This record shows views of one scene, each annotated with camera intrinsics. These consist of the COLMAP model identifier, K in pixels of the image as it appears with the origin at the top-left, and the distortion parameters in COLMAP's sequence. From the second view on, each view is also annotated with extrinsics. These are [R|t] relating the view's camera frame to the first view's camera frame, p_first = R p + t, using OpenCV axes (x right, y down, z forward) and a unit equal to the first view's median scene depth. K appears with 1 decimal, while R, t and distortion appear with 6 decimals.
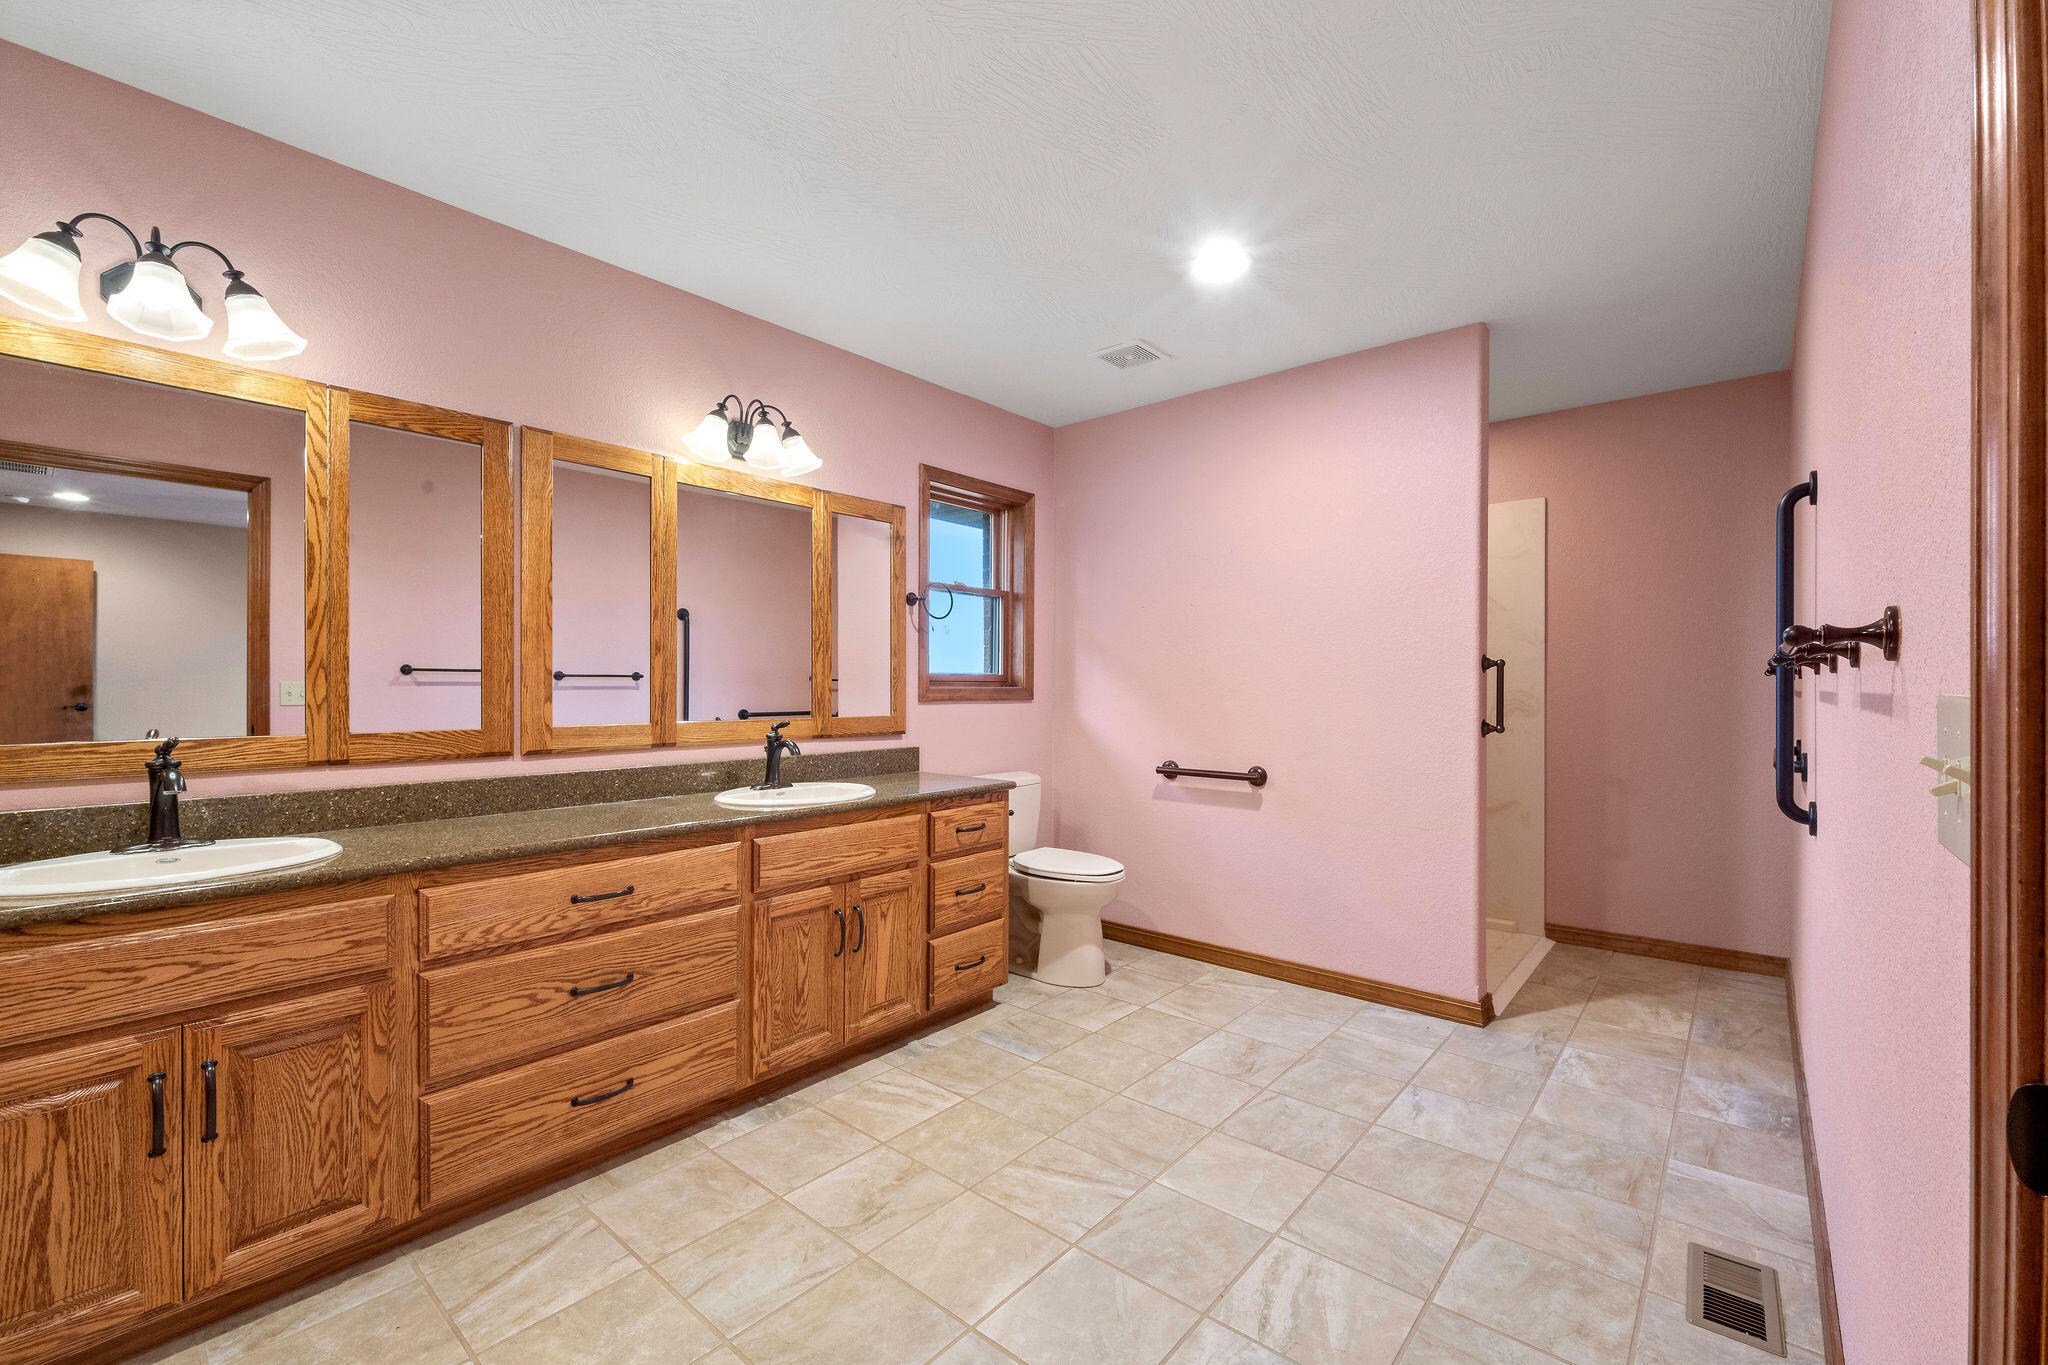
lens RADIAL K [[858.8, 0, 1017.8], [0, 858.8, 683.6], [0, 0, 1]] dist [0.001888, -0.000517]
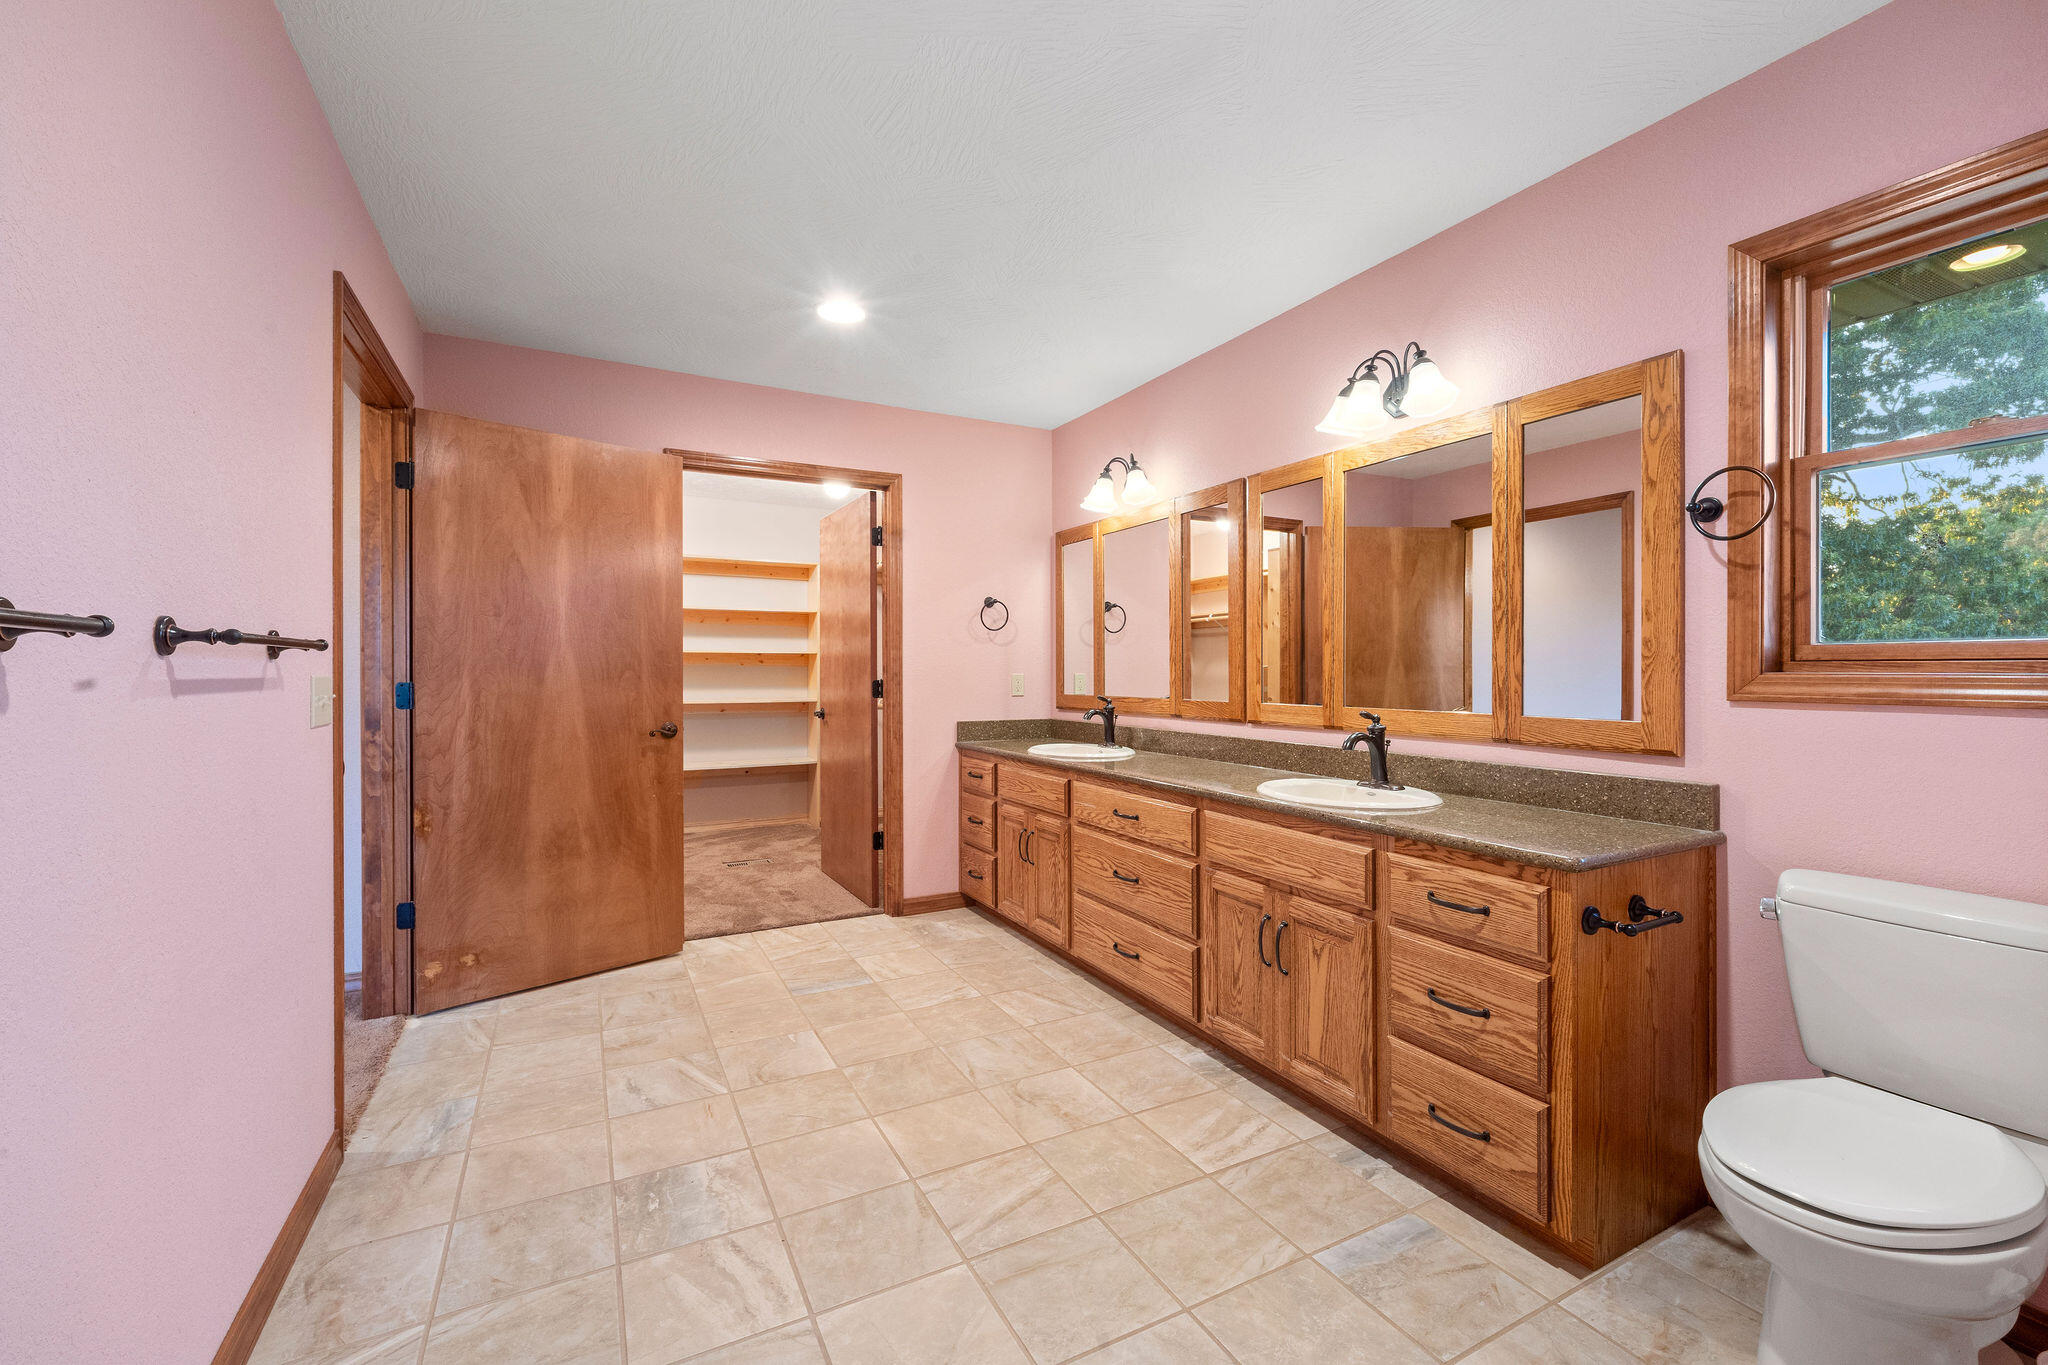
lens RADIAL K [[858.8, 0, 1032.4], [0, 858.8, 675.7], [0, 0, 1]] dist [0.001888, -0.000517]
pose [[-0.366320, 0.006664, -0.930465, 0.768450], [0.003133, 0.999978, 0.005928, 0.001699], [0.930484, -0.000743, -0.366333, 1.155628]]
